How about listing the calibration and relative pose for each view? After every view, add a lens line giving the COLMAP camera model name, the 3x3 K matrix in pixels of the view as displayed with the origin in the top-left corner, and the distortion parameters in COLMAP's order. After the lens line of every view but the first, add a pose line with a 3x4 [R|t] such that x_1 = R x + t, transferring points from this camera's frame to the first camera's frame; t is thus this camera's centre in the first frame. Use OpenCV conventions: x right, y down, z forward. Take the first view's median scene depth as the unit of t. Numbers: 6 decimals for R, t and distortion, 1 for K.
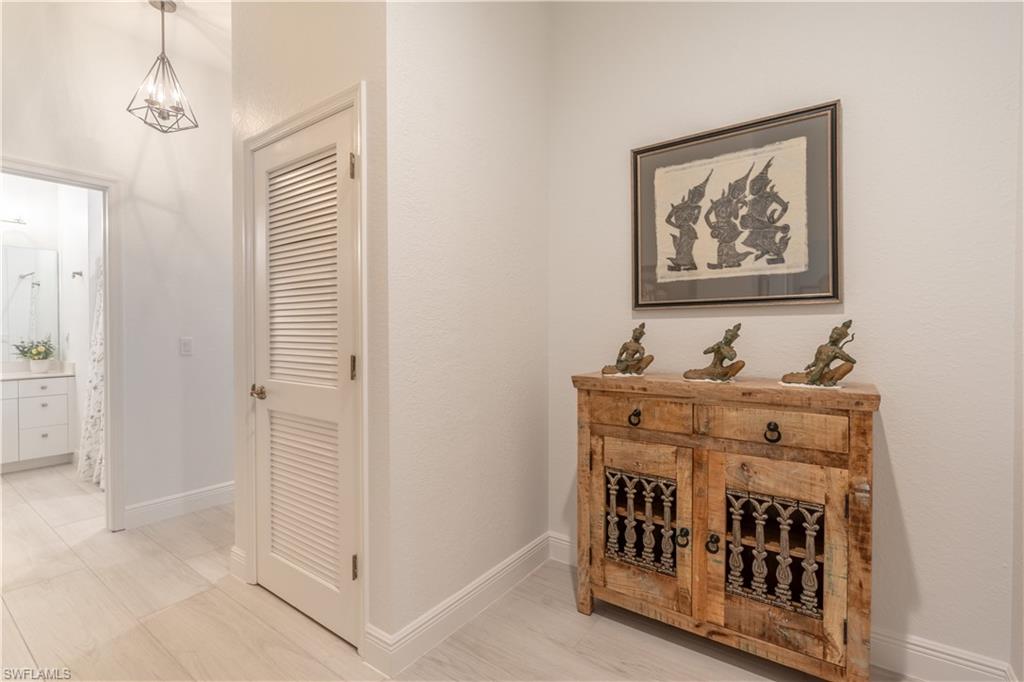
lens RADIAL K [[468.5, 0, 507.7], [0, 468.5, 338.2], [0, 0, 1]] dist [-0.001726, -0.000285]
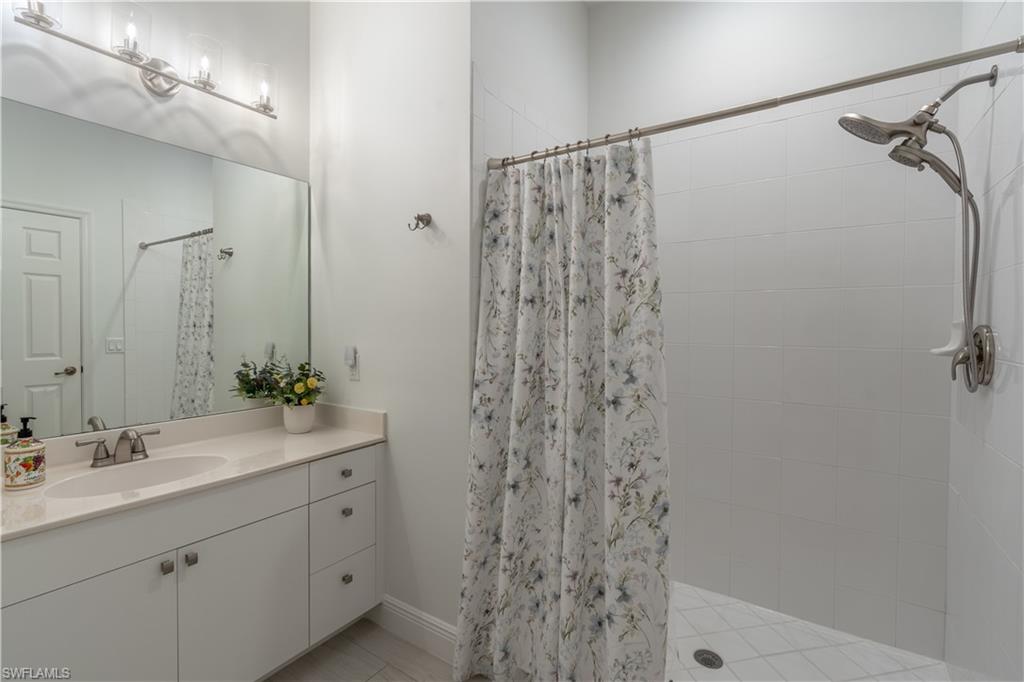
lens RADIAL K [[468.5, 0, 507.7], [0, 468.5, 338.2], [0, 0, 1]] dist [-0.001726, -0.000285]
pose [[0.999718, 0.004650, 0.023304, -0.815595], [-0.004931, 0.999916, 0.012020, -0.028771], [-0.023246, -0.012132, 0.999656, 0.527829]]
